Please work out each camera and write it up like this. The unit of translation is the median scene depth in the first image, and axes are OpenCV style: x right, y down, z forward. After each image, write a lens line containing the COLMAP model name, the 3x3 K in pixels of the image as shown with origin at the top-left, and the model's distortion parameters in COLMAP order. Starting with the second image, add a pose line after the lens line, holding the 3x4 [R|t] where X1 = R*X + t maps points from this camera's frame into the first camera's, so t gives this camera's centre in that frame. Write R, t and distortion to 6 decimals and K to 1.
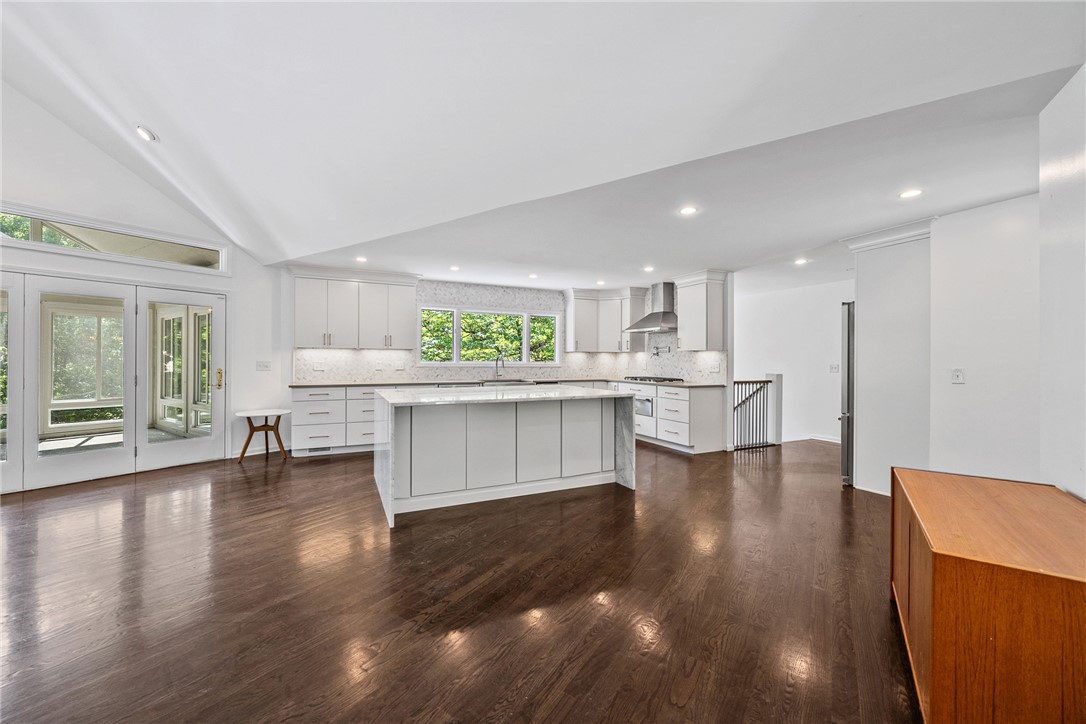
lens RADIAL K [[428.1, 0, 542.9], [0, 428.1, 360.0], [0, 0, 1]] dist [-0.001838, 0.000452]
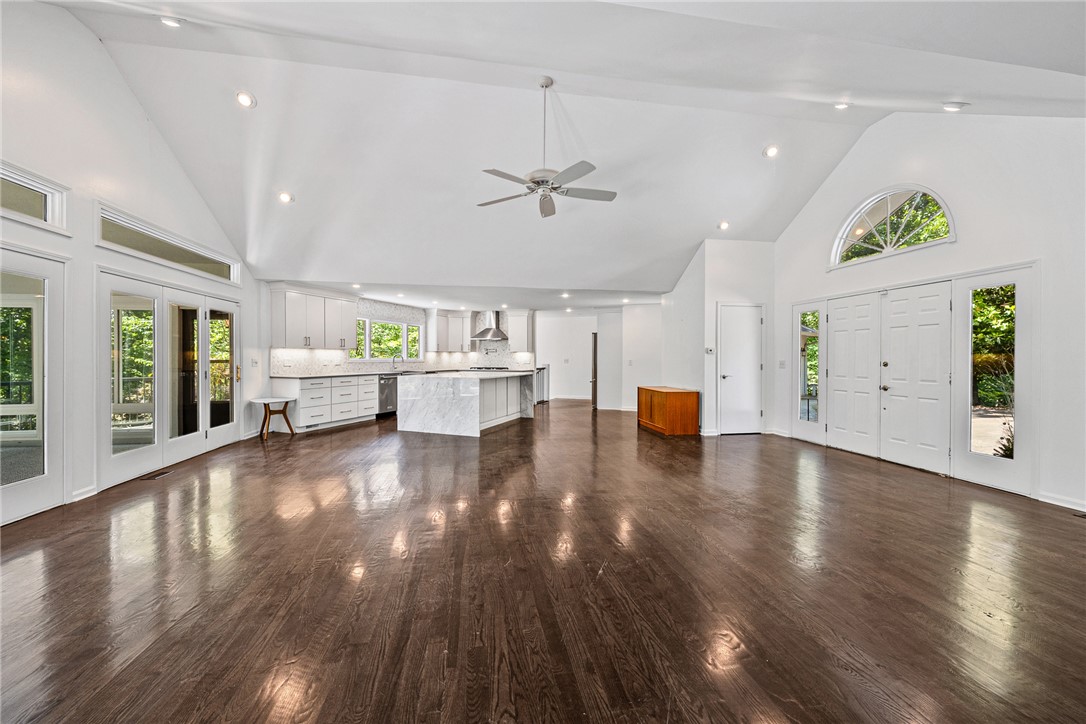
lens RADIAL K [[428.1, 0, 542.7], [0, 428.1, 359.8], [0, 0, 1]] dist [-0.001838, 0.000452]
pose [[0.723344, -0.006883, 0.690454, -0.875177], [0.001537, 0.999964, 0.008359, -0.002972], [-0.690486, -0.004985, 0.723328, -0.409573]]
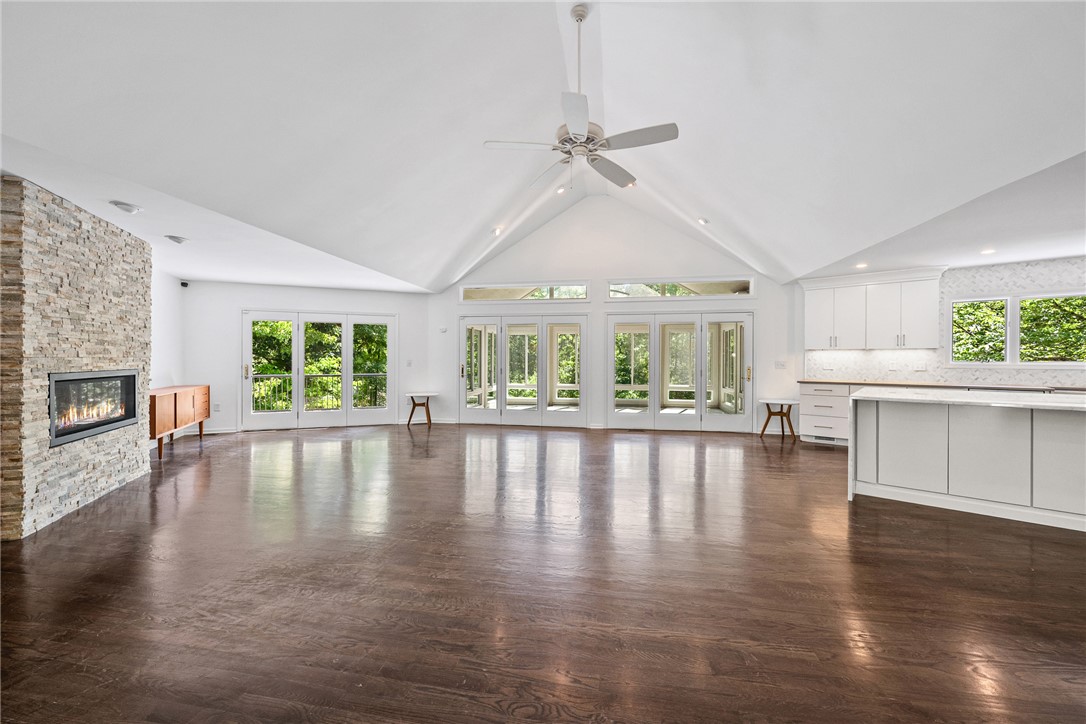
lens RADIAL K [[428.1, 0, 541.7], [0, 428.1, 361.2], [0, 0, 1]] dist [-0.001838, 0.000452]
pose [[0.397172, 0.001588, -0.917743, 0.217118], [-0.001760, 0.999998, 0.000968, 0.002838], [0.917742, 0.001231, 0.397174, -0.141027]]
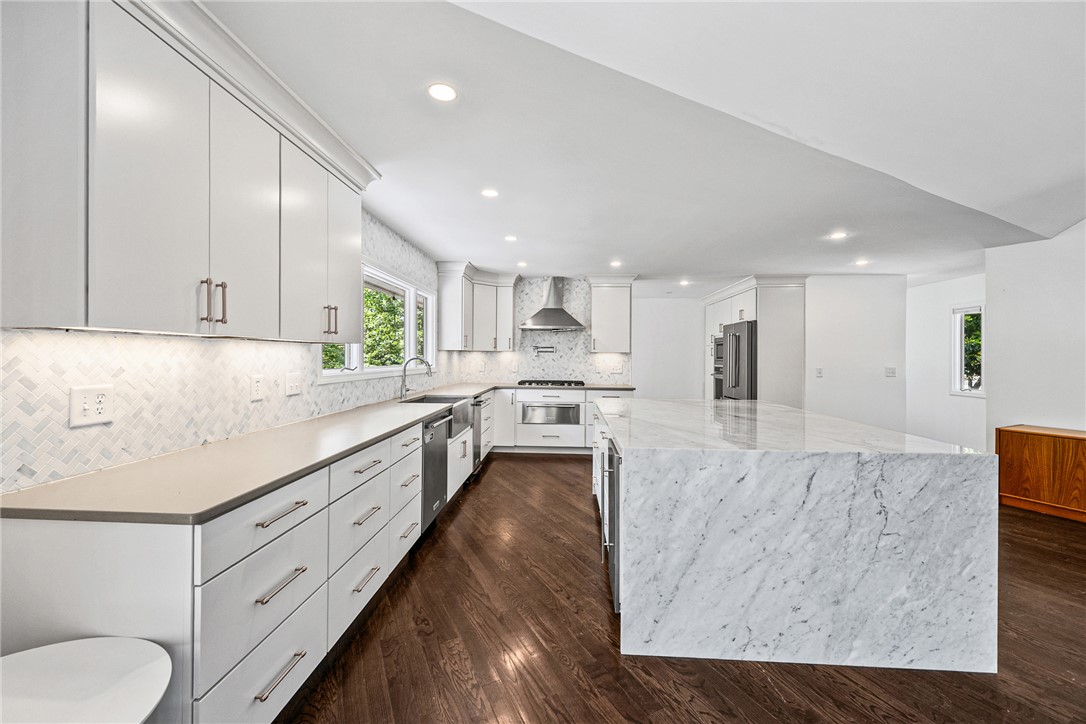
lens RADIAL K [[428.1, 0, 538.0], [0, 428.1, 359.9], [0, 0, 1]] dist [-0.001838, 0.000452]
pose [[0.484360, -0.008241, 0.874830, -0.634206], [-0.004950, 0.999914, 0.012160, -0.015950], [-0.874855, -0.010220, 0.484278, 0.699925]]
